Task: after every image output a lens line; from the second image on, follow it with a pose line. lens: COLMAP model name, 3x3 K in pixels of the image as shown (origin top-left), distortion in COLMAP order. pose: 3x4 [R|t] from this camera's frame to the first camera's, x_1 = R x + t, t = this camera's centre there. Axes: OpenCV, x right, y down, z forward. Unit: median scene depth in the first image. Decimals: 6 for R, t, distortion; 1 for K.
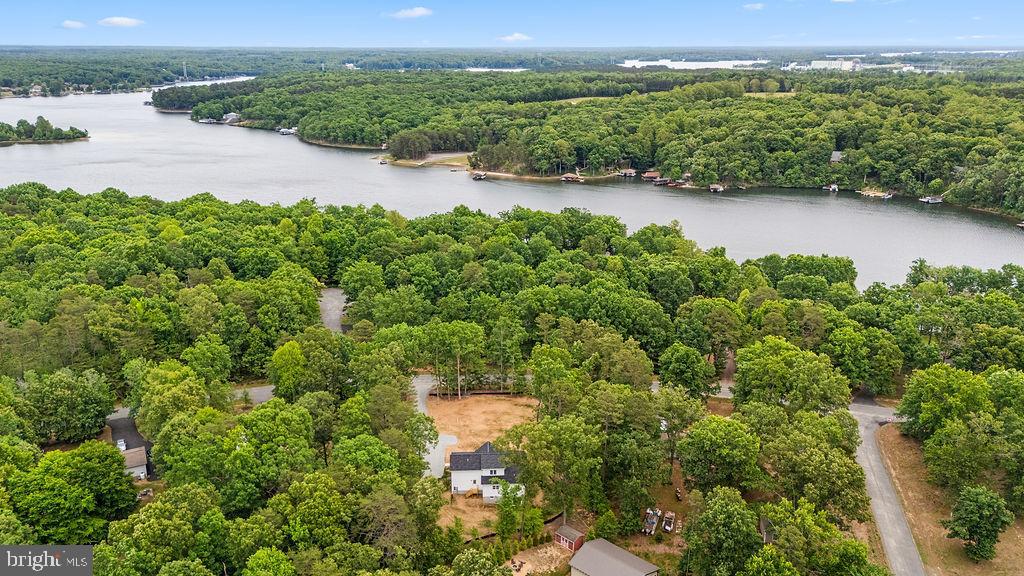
lens RADIAL K [[743.4, 0, 518.5], [0, 743.4, 288.4], [0, 0, 1]] dist [0.076046, -0.088914]
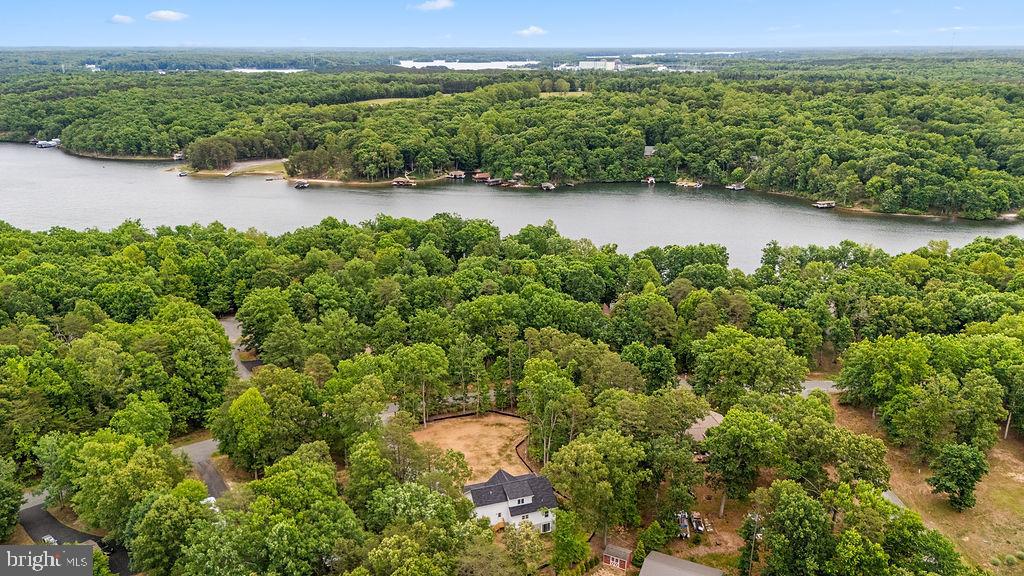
lens RADIAL K [[750.4, 0, 518.1], [0, 750.4, 287.4], [0, 0, 1]] dist [0.075818, -0.087375]
pose [[0.958811, -0.086497, 0.270556, -0.058209], [0.087665, 0.996120, 0.007788, -0.006111], [-0.270180, 0.016251, 0.962673, 0.018701]]
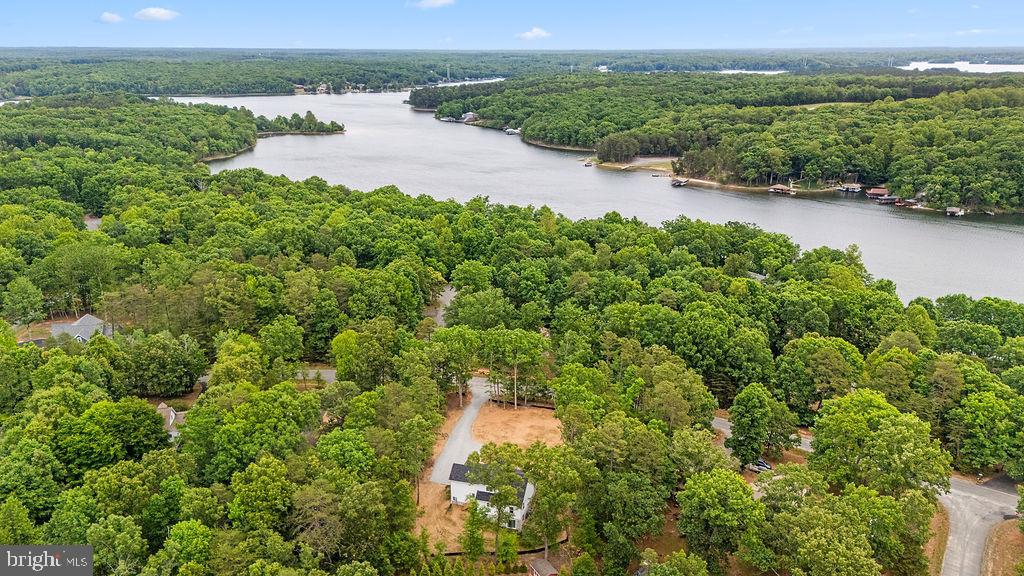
lens RADIAL K [[750.4, 0, 518.1], [0, 750.4, 287.4], [0, 0, 1]] dist [0.075818, -0.087375]
pose [[0.946741, 0.097112, -0.307004, 0.059369], [-0.099020, 0.995041, 0.009396, -0.005538], [0.306394, 0.021504, 0.951662, 0.017050]]
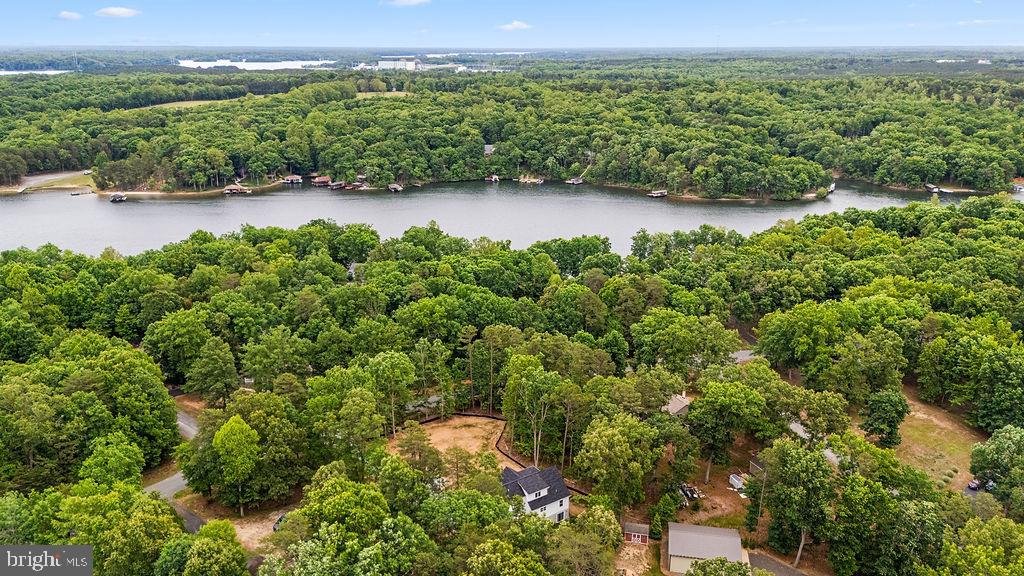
lens RADIAL K [[750.4, 0, 518.1], [0, 750.4, 287.4], [0, 0, 1]] dist [0.075818, -0.087375]
pose [[0.853836, -0.158190, 0.495924, -0.105667], [0.160251, 0.986317, 0.038712, -0.011825], [-0.495262, 0.046419, 0.867503, 0.036266]]
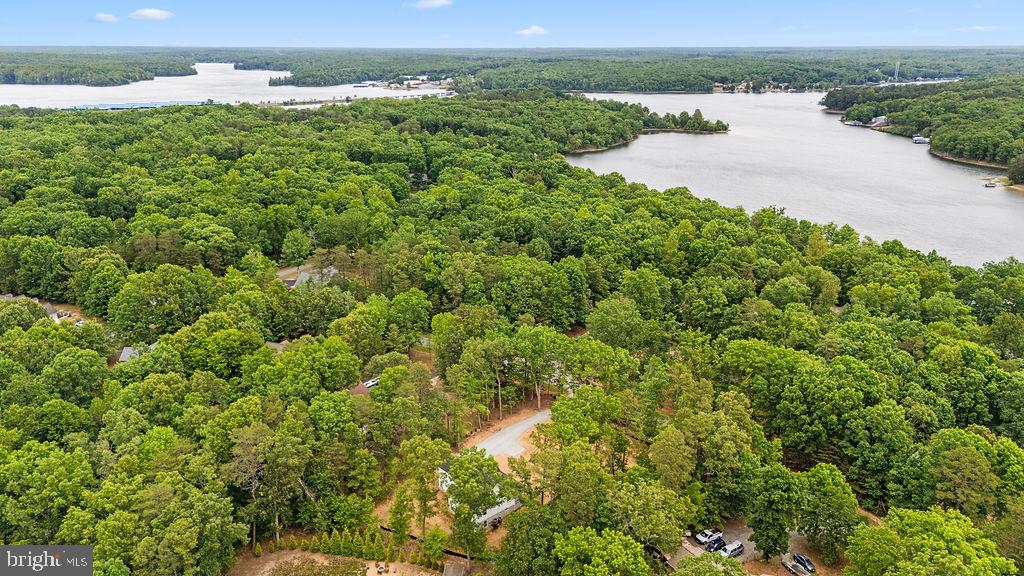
lens RADIAL K [[768.5, 0, 521.6], [0, 768.5, 278.7], [0, 0, 1]] dist [0.039148, -0.028996]
pose [[0.638074, 0.219545, -0.738012, 0.149381], [-0.233760, 0.968483, 0.086000, -0.025629], [0.733633, 0.117644, 0.669285, 0.079609]]
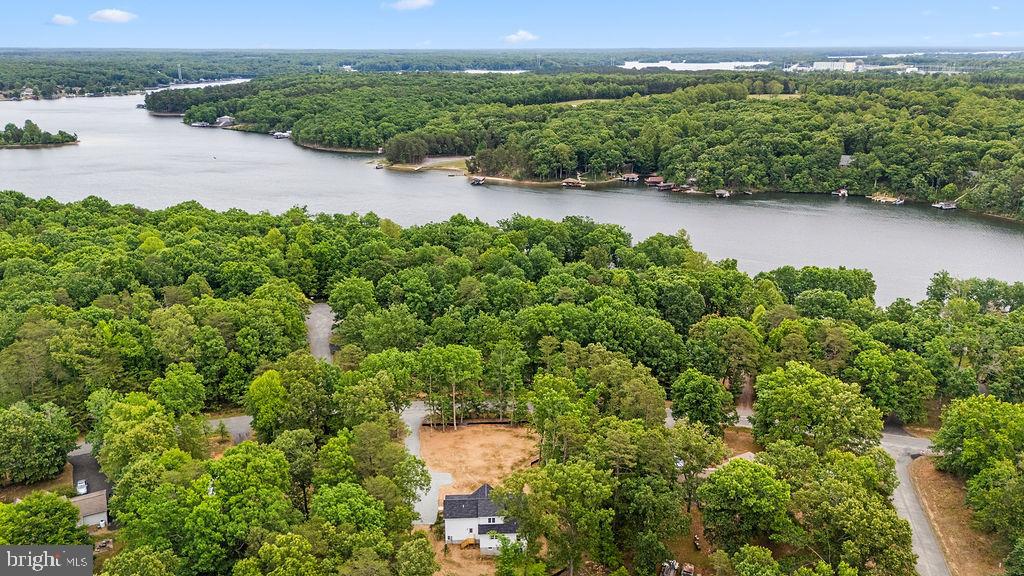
lens RADIAL K [[750.4, 0, 518.1], [0, 750.4, 287.4], [0, 0, 1]] dist [0.075818, -0.087375]
pose [[0.999999, -0.001617, 0.000220, -0.000374], [0.001618, 0.999982, -0.005740, -0.006195], [-0.000211, 0.005741, 0.999984, 0.019266]]
